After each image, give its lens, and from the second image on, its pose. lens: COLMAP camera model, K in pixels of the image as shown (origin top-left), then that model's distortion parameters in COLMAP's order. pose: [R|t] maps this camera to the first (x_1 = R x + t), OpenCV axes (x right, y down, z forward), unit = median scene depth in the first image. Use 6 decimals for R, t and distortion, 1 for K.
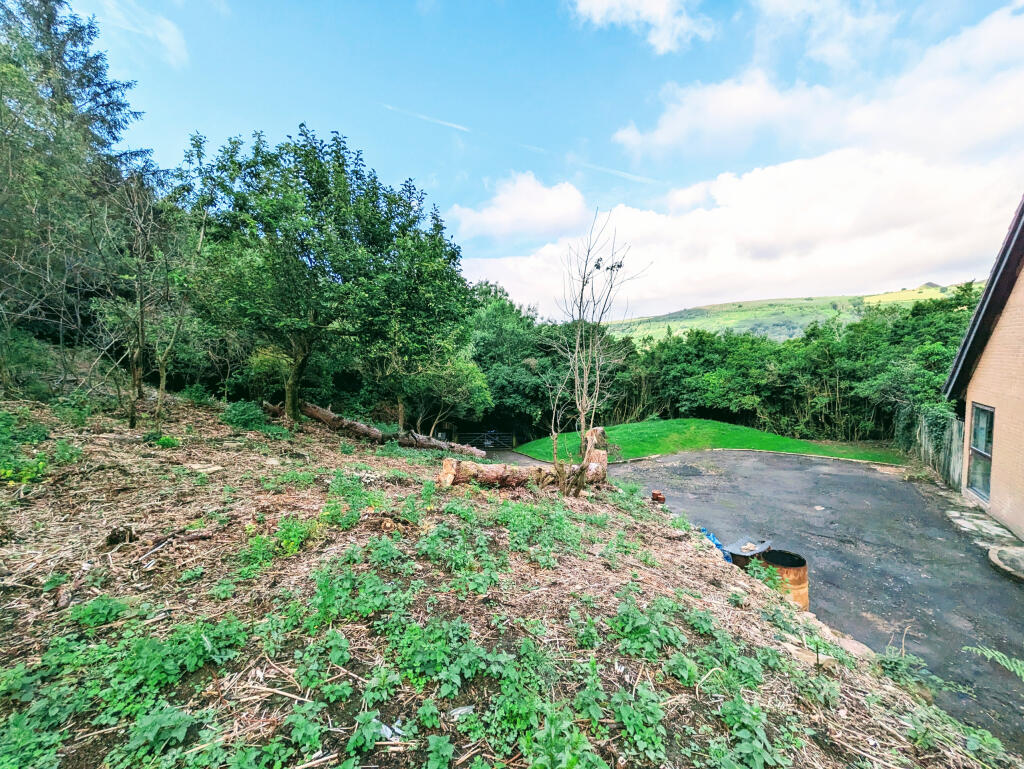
lens RADIAL K [[408.0, 0, 512.0], [0, 408.0, 384.5], [0, 0, 1]] dist [-0.000476, -0.000351]
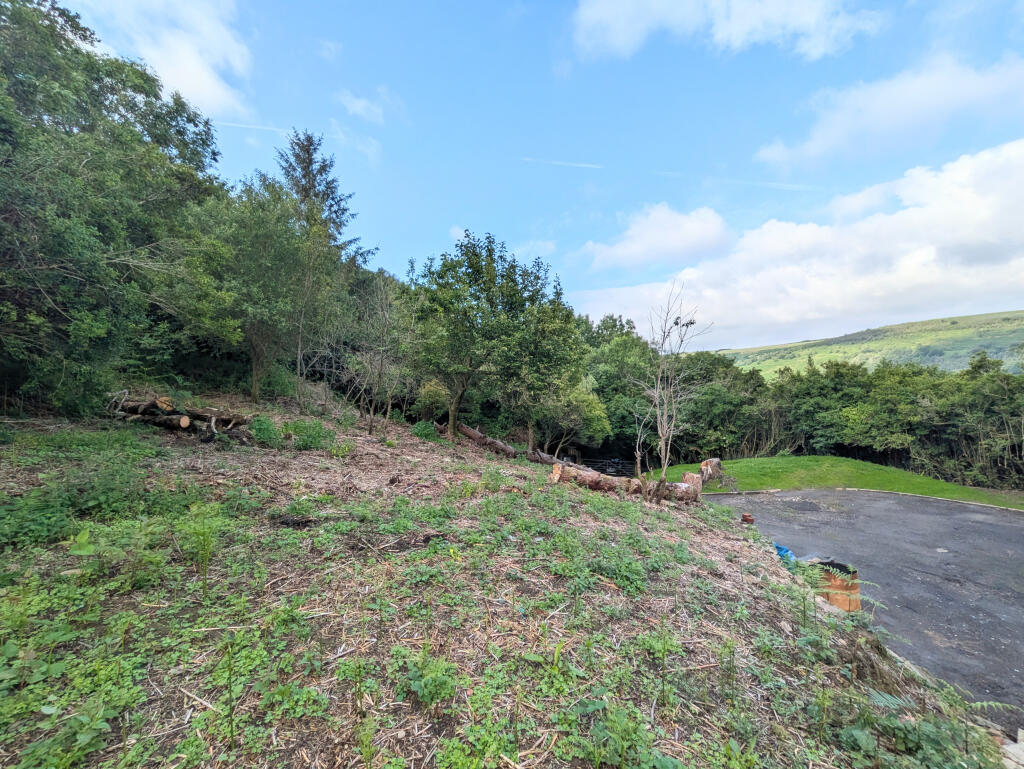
lens RADIAL K [[410.7, 0, 512.0], [0, 410.7, 384.5], [0, 0, 1]] dist [0.017501, -0.000131]
pose [[0.948479, 0.000949, -0.316837, 0.055966], [-0.023593, 0.997431, -0.067641, 0.001012], [0.315959, 0.071631, 0.946065, -0.161879]]
